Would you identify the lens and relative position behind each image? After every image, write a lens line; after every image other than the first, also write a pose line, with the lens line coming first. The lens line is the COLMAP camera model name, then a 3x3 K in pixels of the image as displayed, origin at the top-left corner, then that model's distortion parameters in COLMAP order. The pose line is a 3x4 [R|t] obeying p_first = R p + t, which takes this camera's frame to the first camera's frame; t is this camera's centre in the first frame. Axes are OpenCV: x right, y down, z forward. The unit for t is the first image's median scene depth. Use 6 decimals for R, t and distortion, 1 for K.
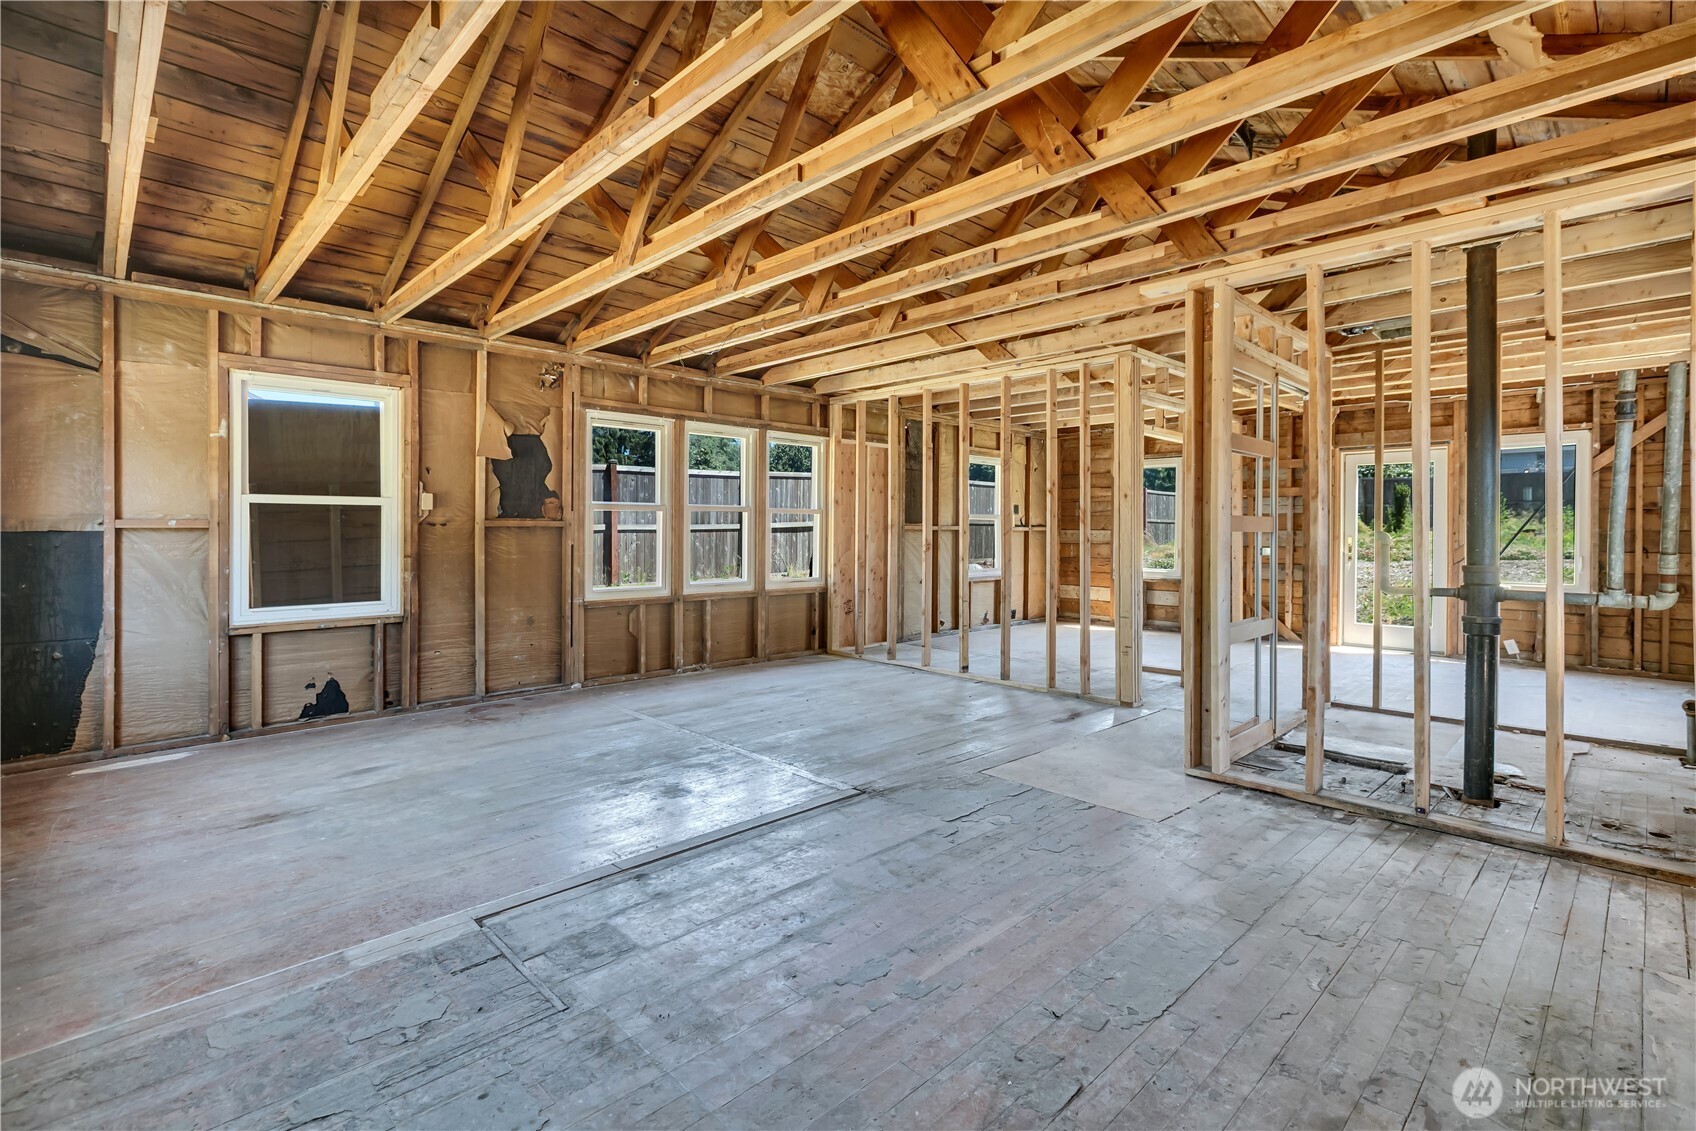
lens RADIAL K [[789.5, 0, 858.9], [0, 789.5, 546.3], [0, 0, 1]] dist [-0.001881, -0.000509]
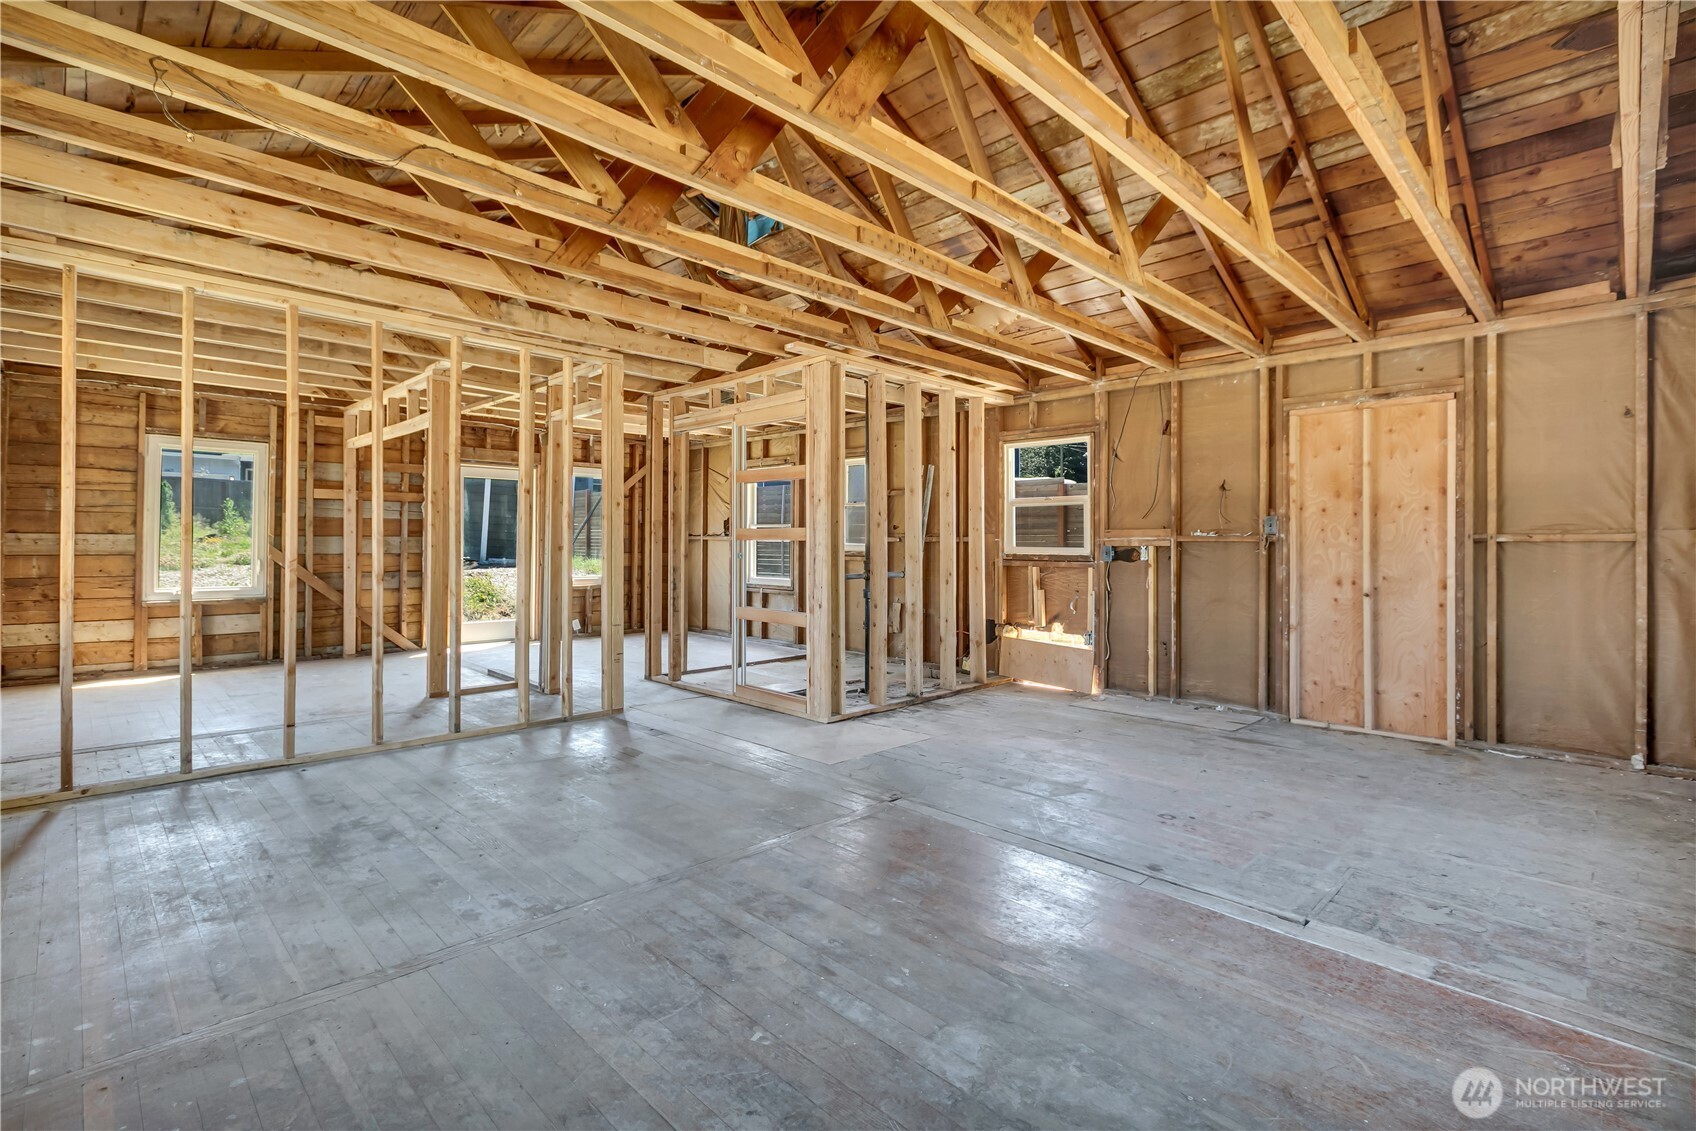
lens RADIAL K [[777.1, 0, 868.7], [0, 777.1, 537.9], [0, 0, 1]] dist [0.003099, -0.003426]
pose [[-0.027570, 0.003926, 0.999612, -1.020040], [0.011819, 0.999924, -0.003601, -0.020429], [-0.999550, 0.011715, -0.027614, 1.093843]]
